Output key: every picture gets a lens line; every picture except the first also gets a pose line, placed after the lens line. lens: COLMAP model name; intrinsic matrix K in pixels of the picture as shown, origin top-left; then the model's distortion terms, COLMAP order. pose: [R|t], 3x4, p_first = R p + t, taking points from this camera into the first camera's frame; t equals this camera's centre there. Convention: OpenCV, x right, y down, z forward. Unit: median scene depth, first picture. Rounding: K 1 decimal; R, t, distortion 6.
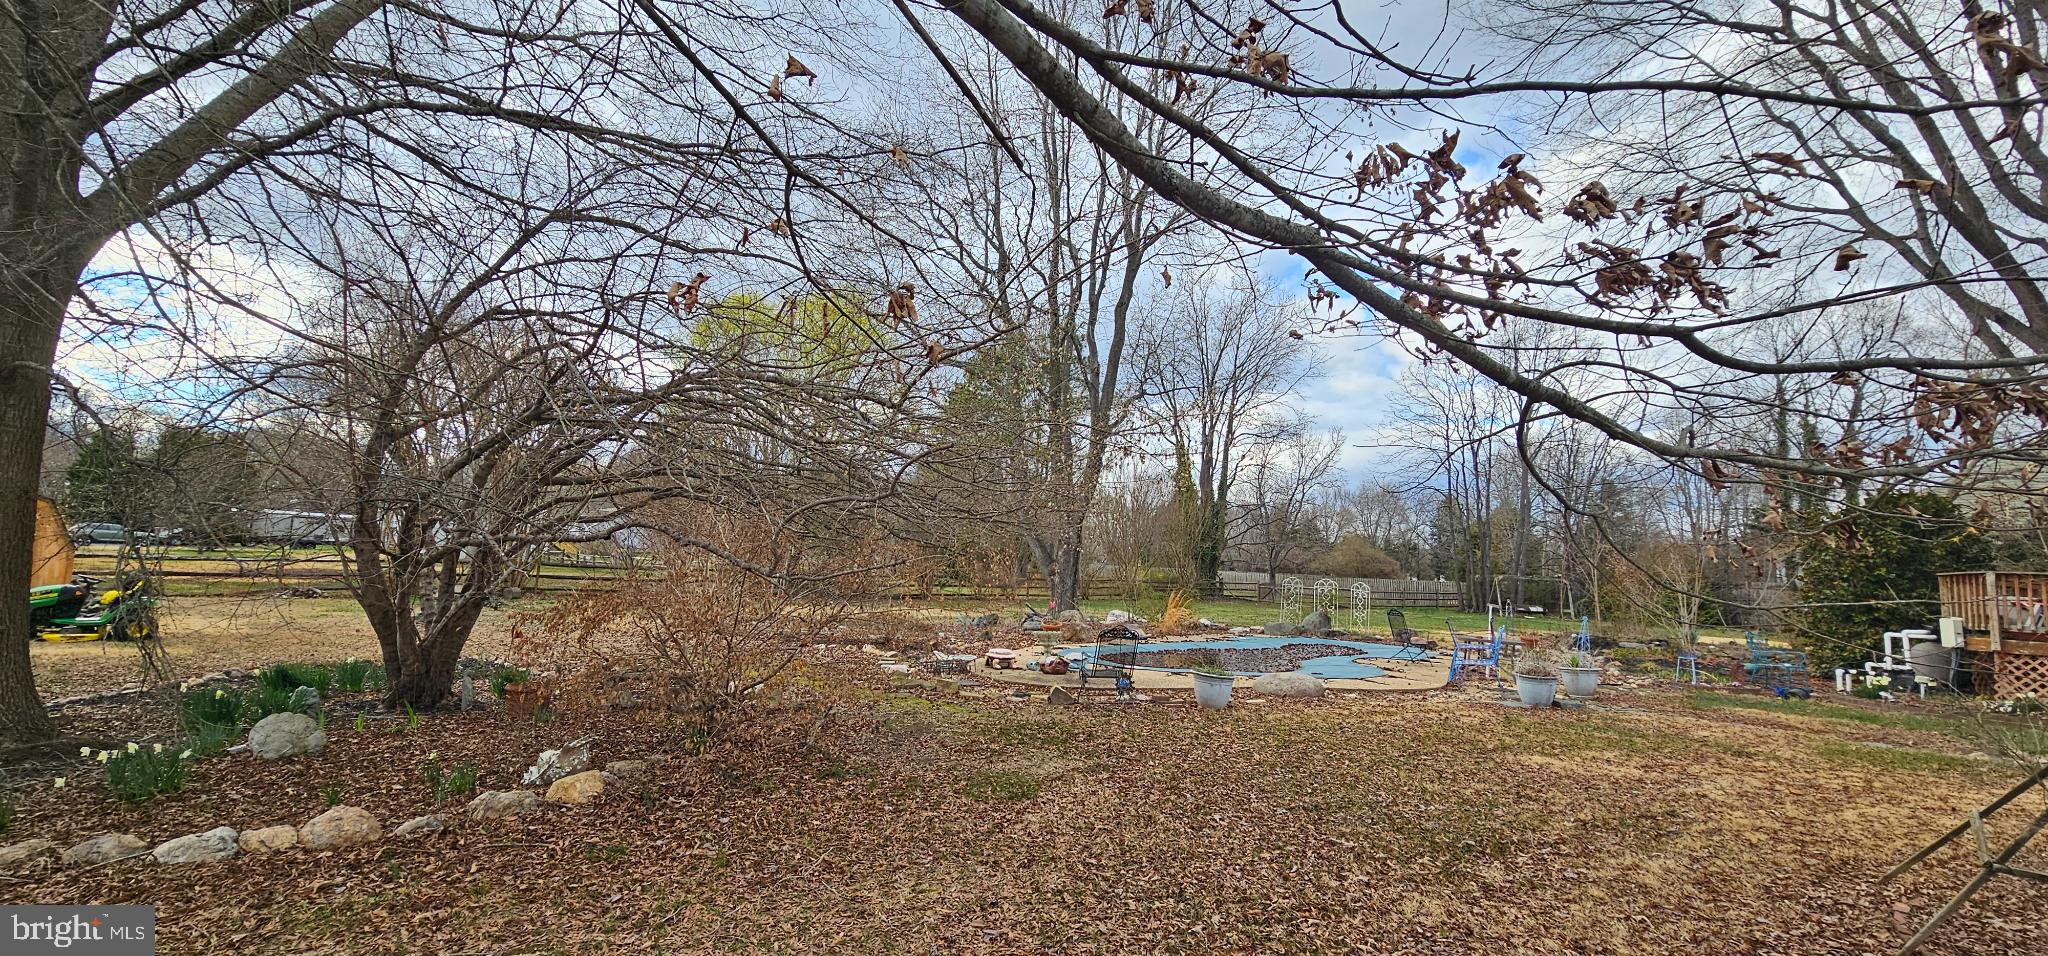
lens RADIAL K [[852.6, 0, 1004.4], [0, 852.6, 495.5], [0, 0, 1]] dist [-0.008349, 0.001099]
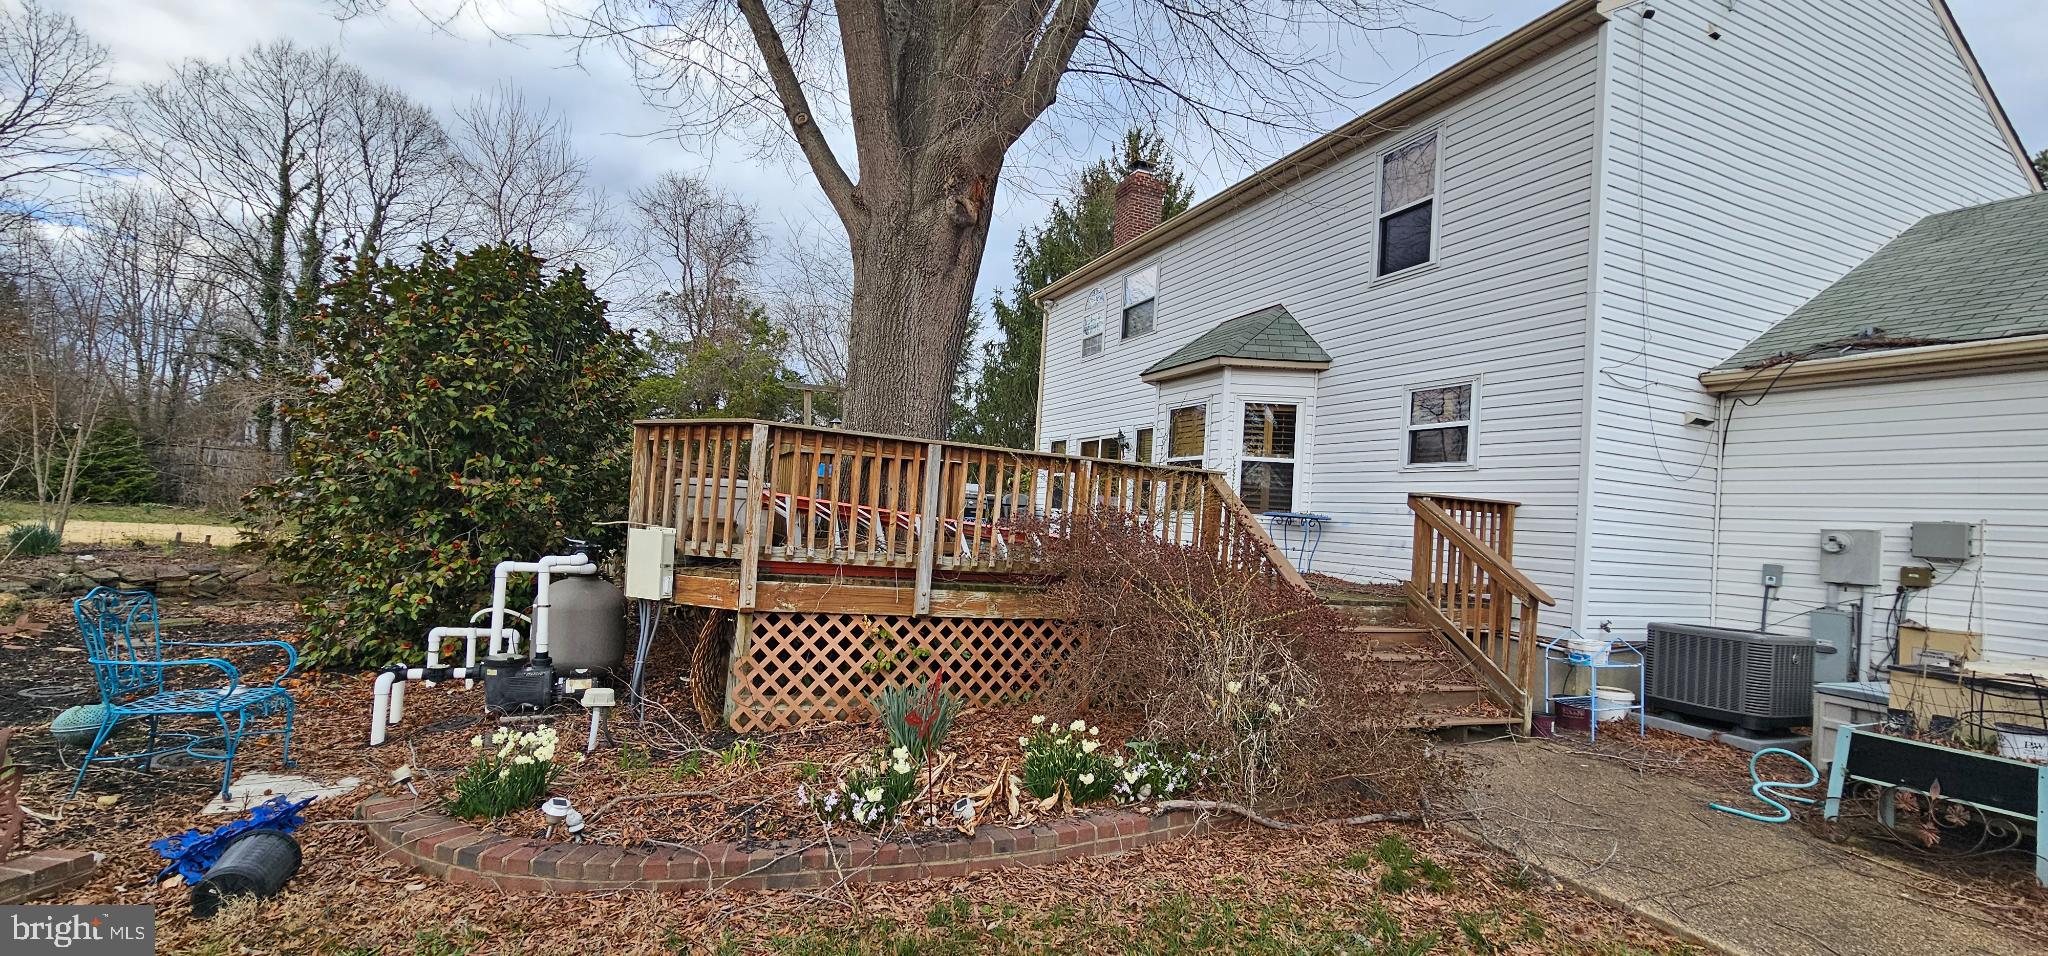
lens RADIAL K [[852.6, 0, 1033.2], [0, 852.6, 494.4], [0, 0, 1]] dist [-0.008349, 0.001099]
pose [[0.083102, 0.000575, 0.996541, 0.687085], [-0.155545, 0.987751, 0.012401, 0.090361], [-0.984327, -0.156038, 0.082174, 0.747645]]
